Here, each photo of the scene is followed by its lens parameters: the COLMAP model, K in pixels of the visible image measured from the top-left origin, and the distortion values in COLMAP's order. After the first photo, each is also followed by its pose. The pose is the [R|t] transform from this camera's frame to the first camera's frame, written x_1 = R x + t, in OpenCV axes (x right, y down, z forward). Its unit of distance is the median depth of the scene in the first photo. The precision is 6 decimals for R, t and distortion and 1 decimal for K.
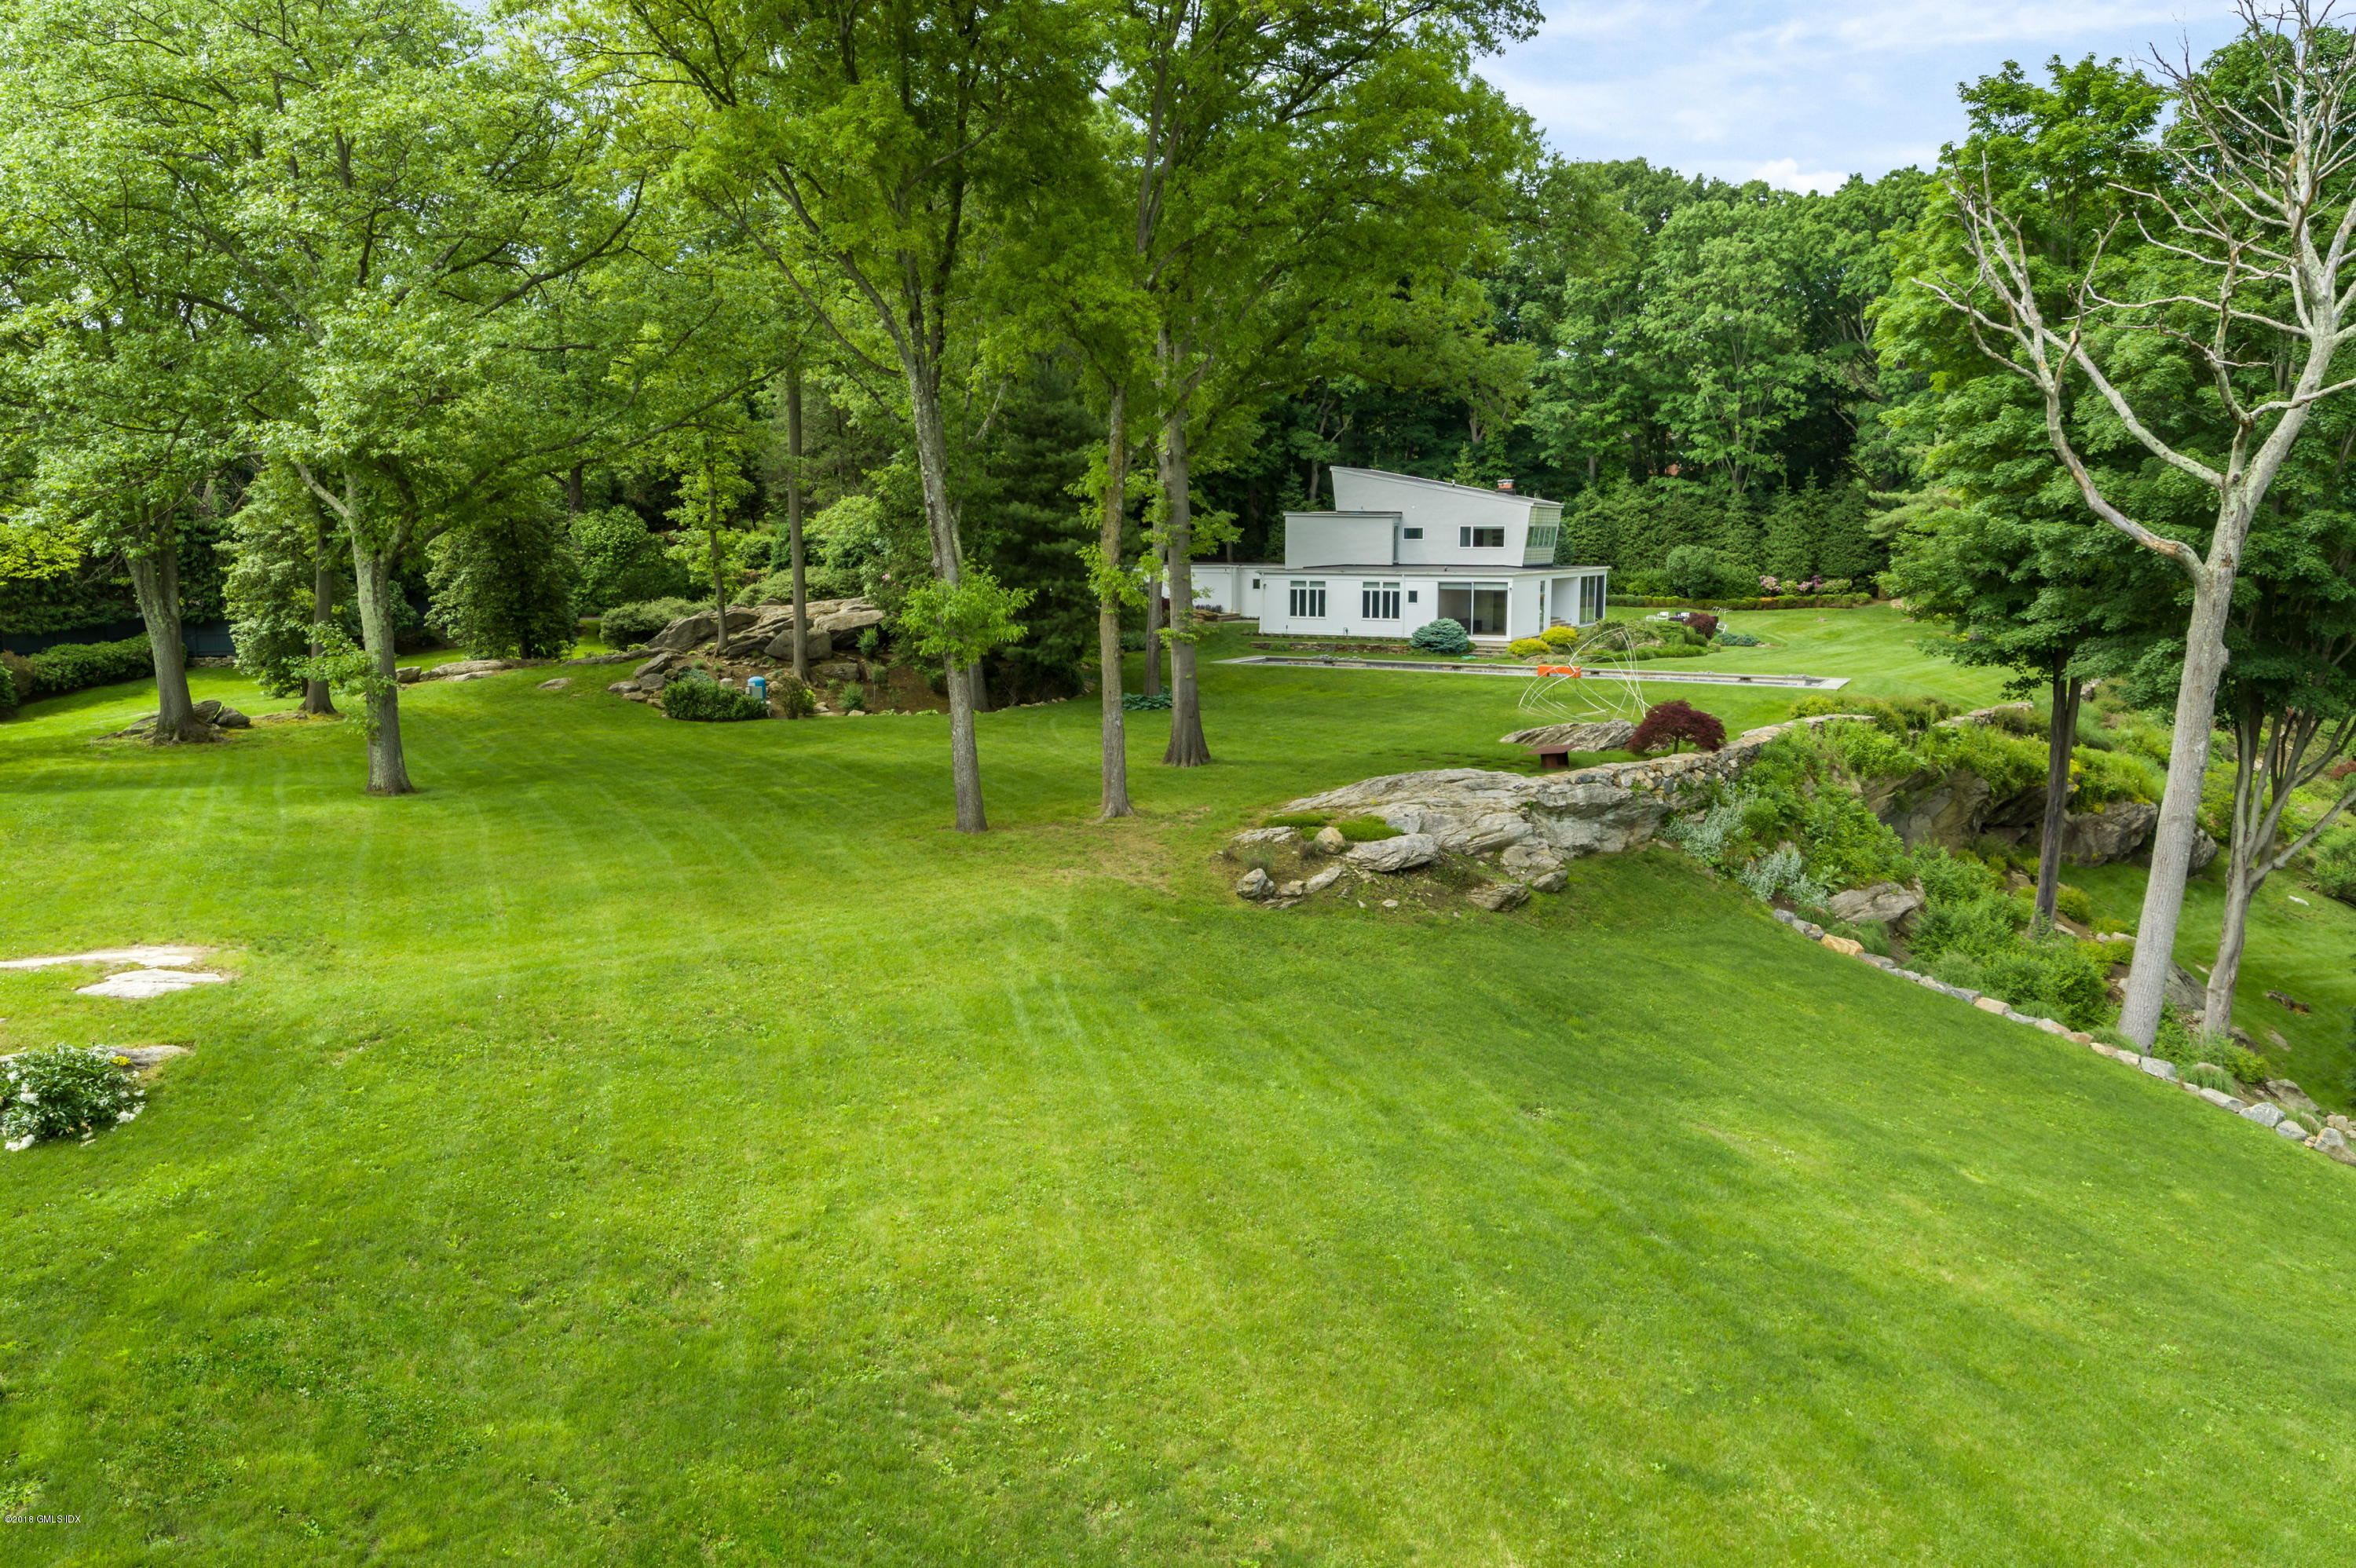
lens RADIAL K [[1634.1, 0, 1178.0], [0, 1634.1, 784.0], [0, 0, 1]] dist [0.002416, -0.000526]
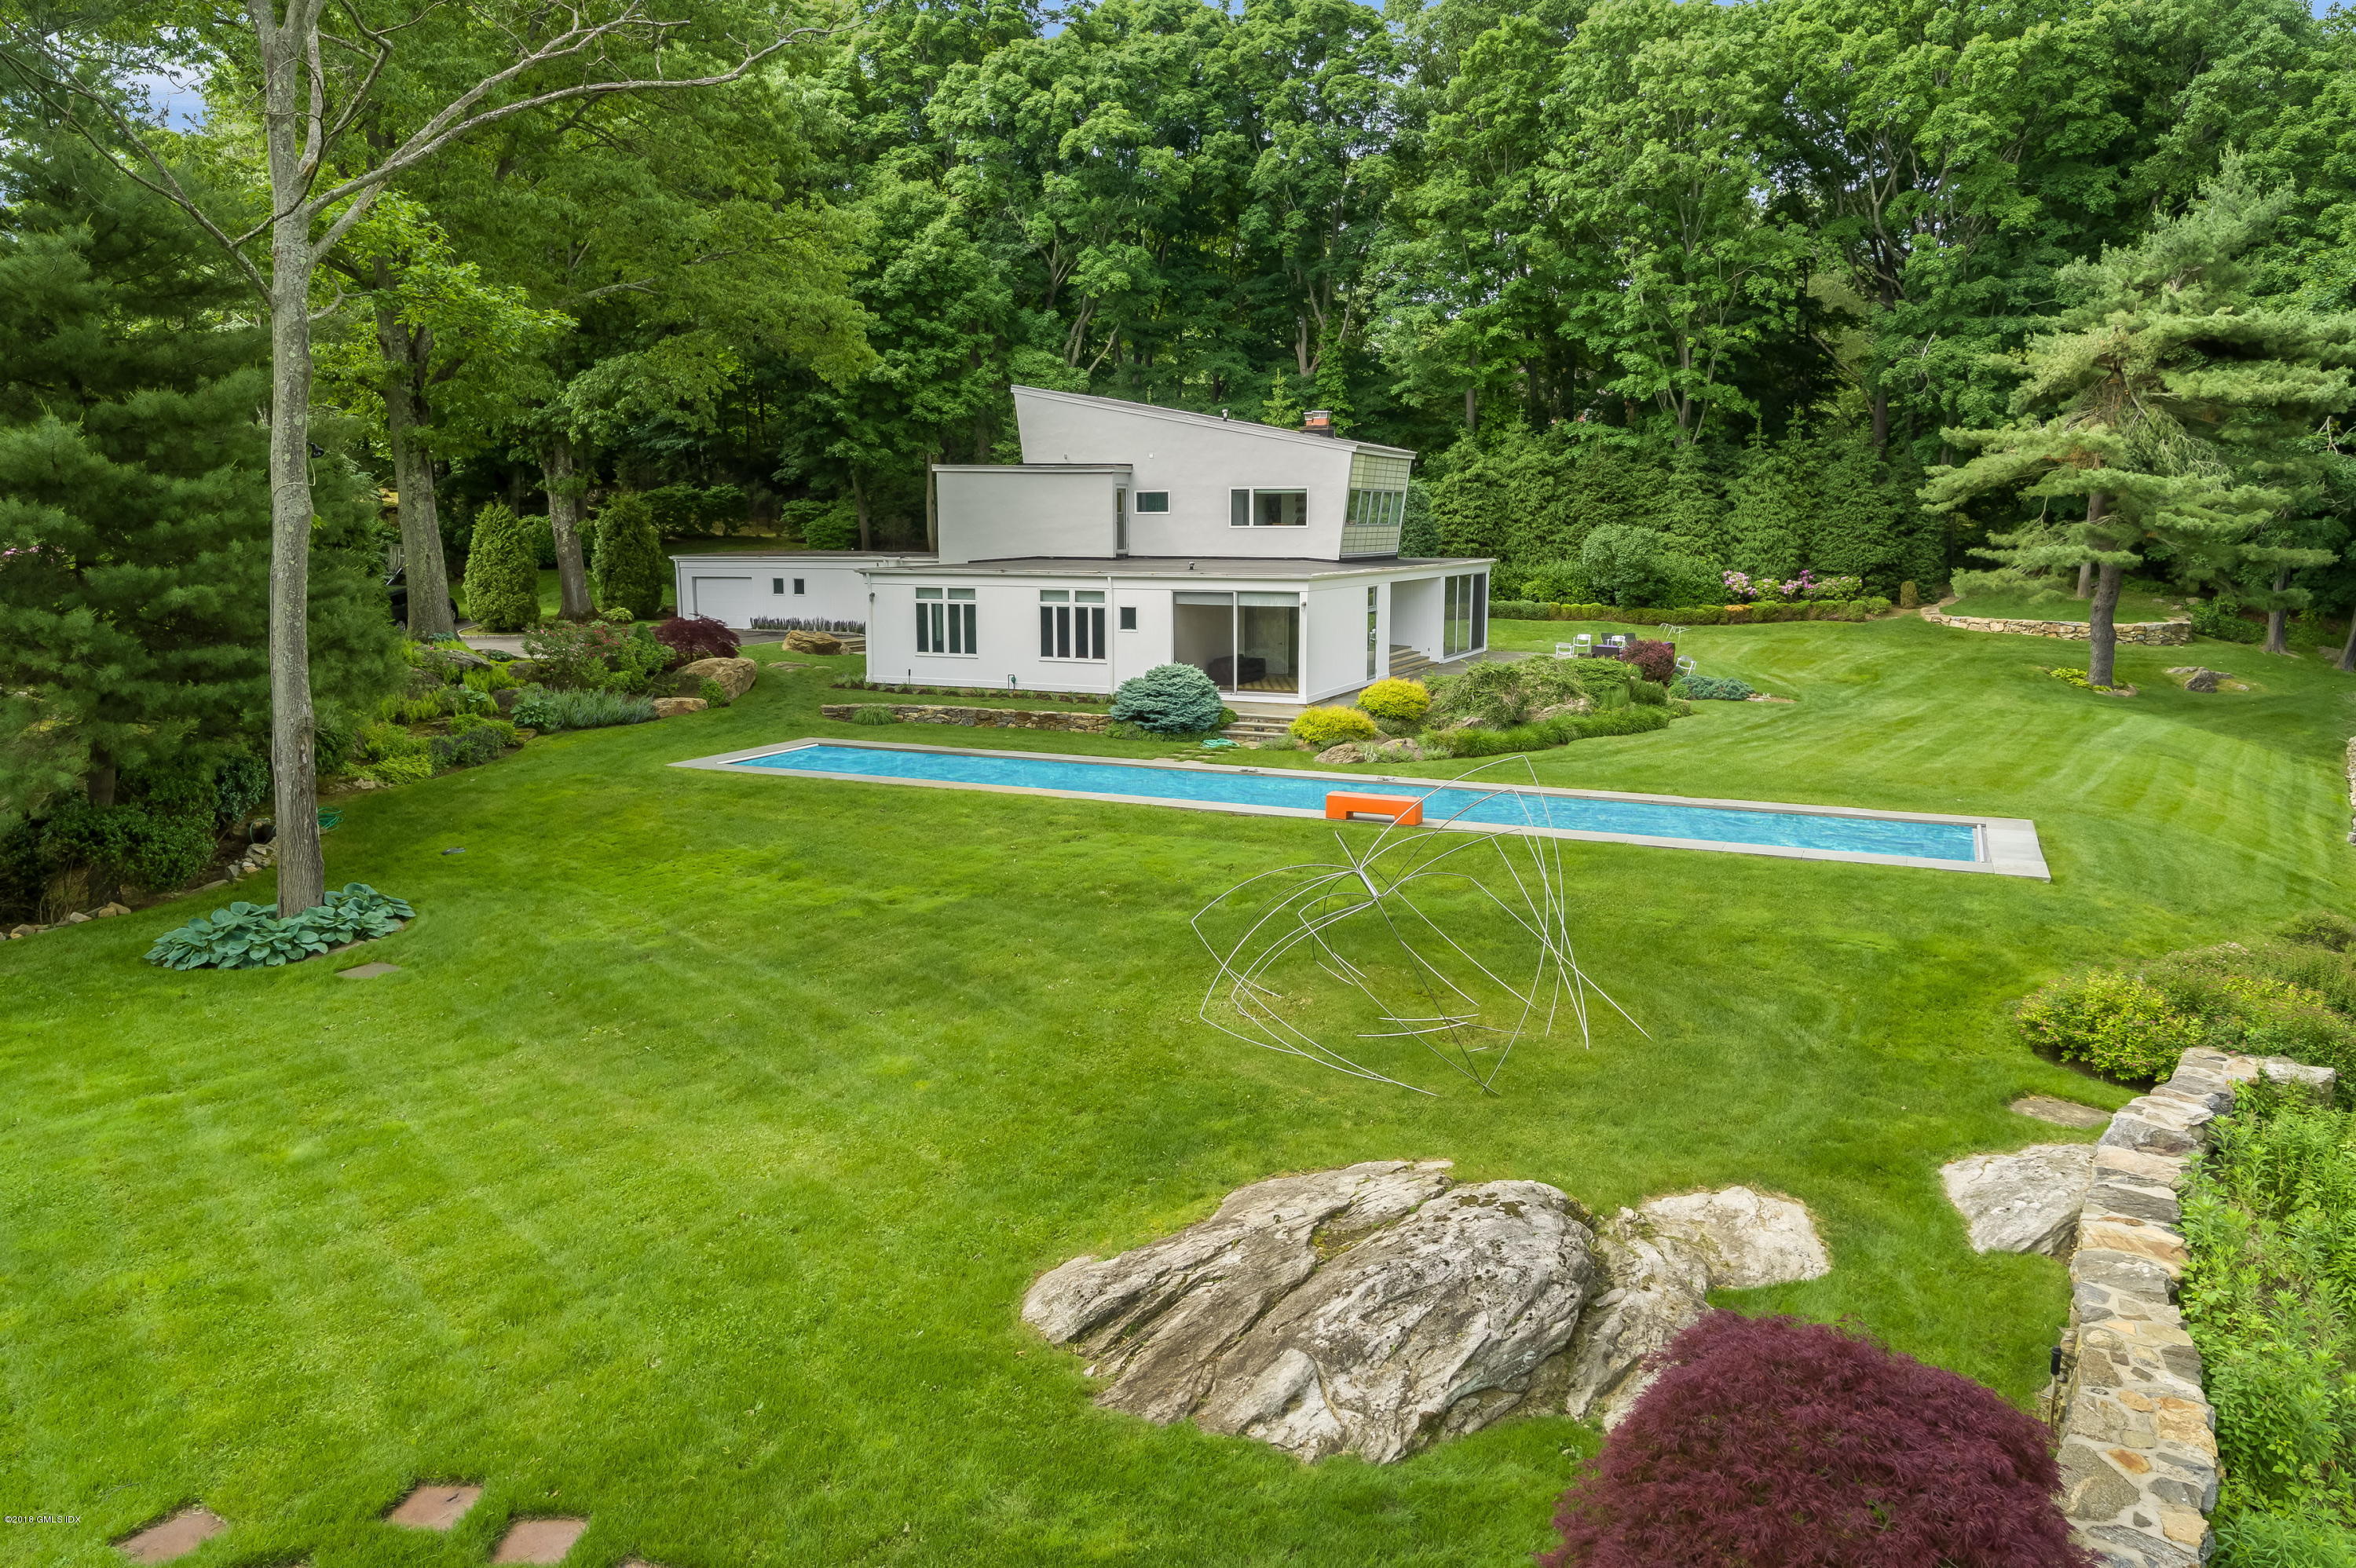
lens RADIAL K [[1634.1, 0, 1178.0], [0, 1634.1, 784.0], [0, 0, 1]] dist [0.002416, -0.000526]
pose [[0.998076, -0.009709, 0.061236, 0.103012], [0.009133, 0.999912, 0.009673, -0.053288], [-0.061324, -0.009095, 0.998076, 0.379093]]
